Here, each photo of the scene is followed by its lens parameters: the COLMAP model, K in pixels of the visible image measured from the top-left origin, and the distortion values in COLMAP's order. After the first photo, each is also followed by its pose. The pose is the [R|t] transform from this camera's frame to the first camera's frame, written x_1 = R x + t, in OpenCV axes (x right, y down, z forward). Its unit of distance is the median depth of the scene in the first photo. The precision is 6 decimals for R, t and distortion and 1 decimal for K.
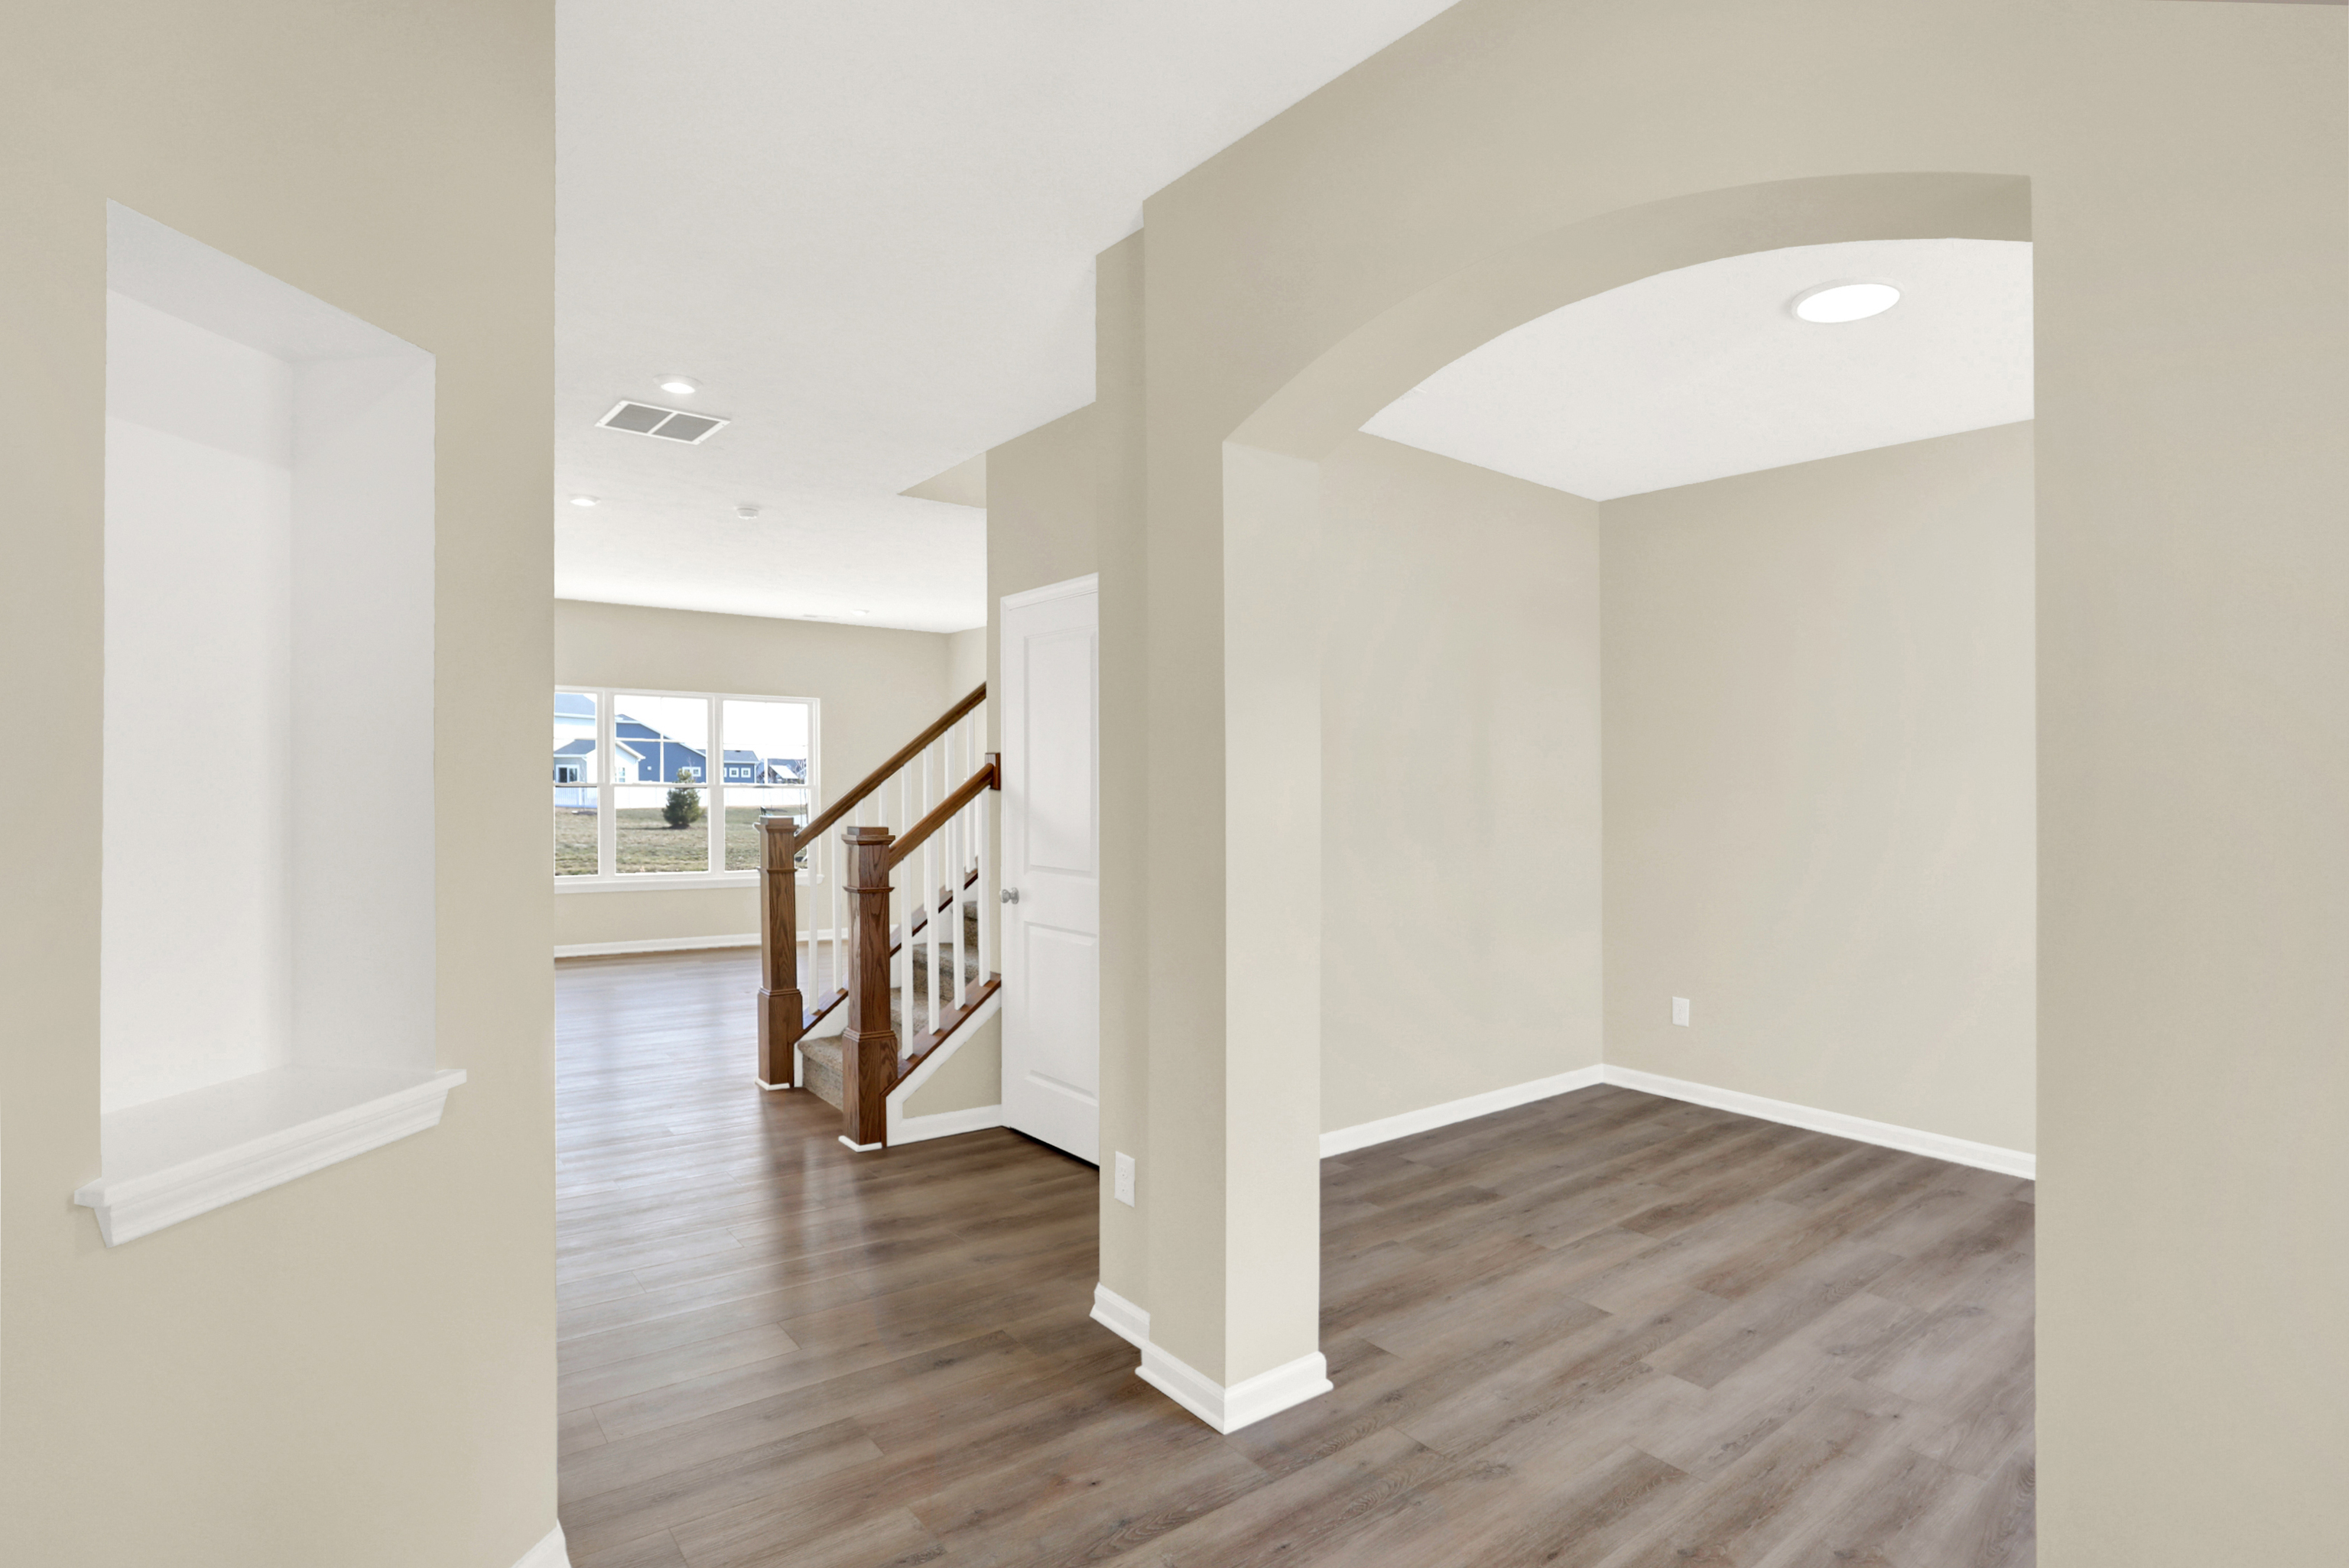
lens RADIAL K [[1173.1, 0, 1174.5], [0, 1173.1, 784.0], [0, 0, 1]] dist [-0.046886, 0.000052]
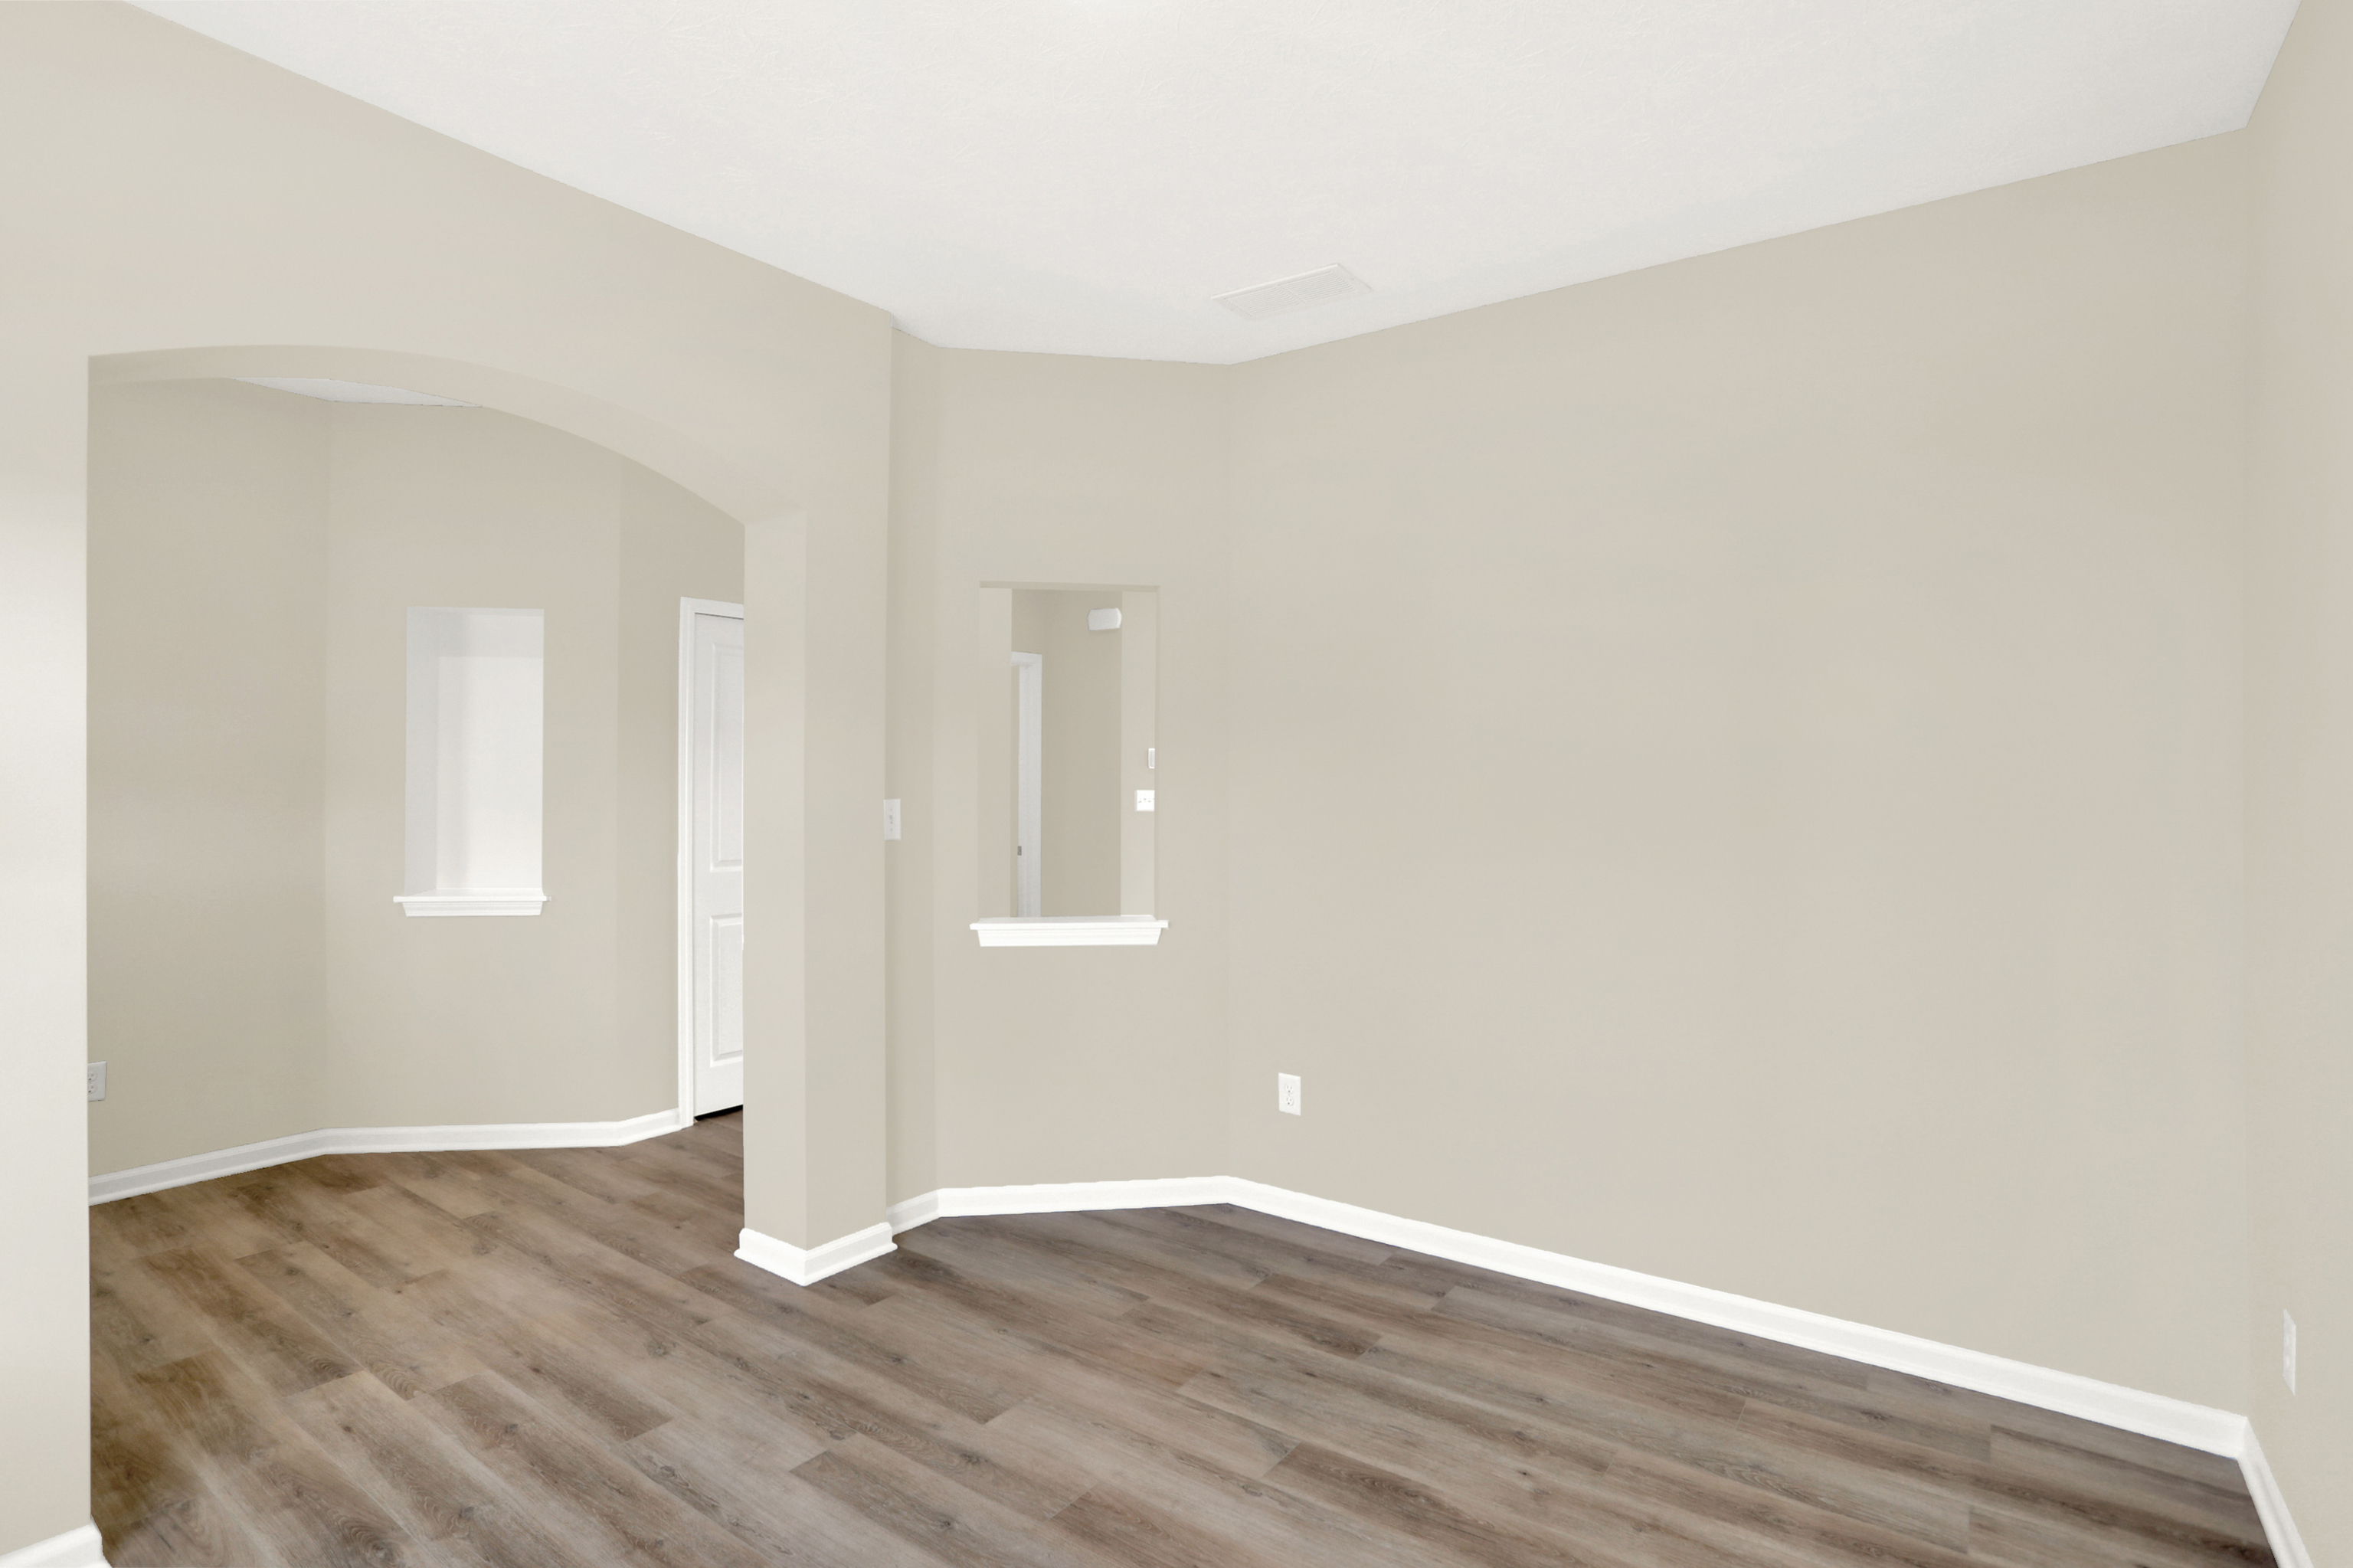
lens RADIAL K [[1158.3, 0, 1176.5], [0, 1158.3, 784.0], [0, 0, 1]] dist [-0.026377, 0.000880]
pose [[0.265322, -0.004705, -0.964148, 1.129093], [0.012101, 0.999926, -0.001550, 0.002559], [0.964084, -0.011256, 0.265360, 0.855819]]
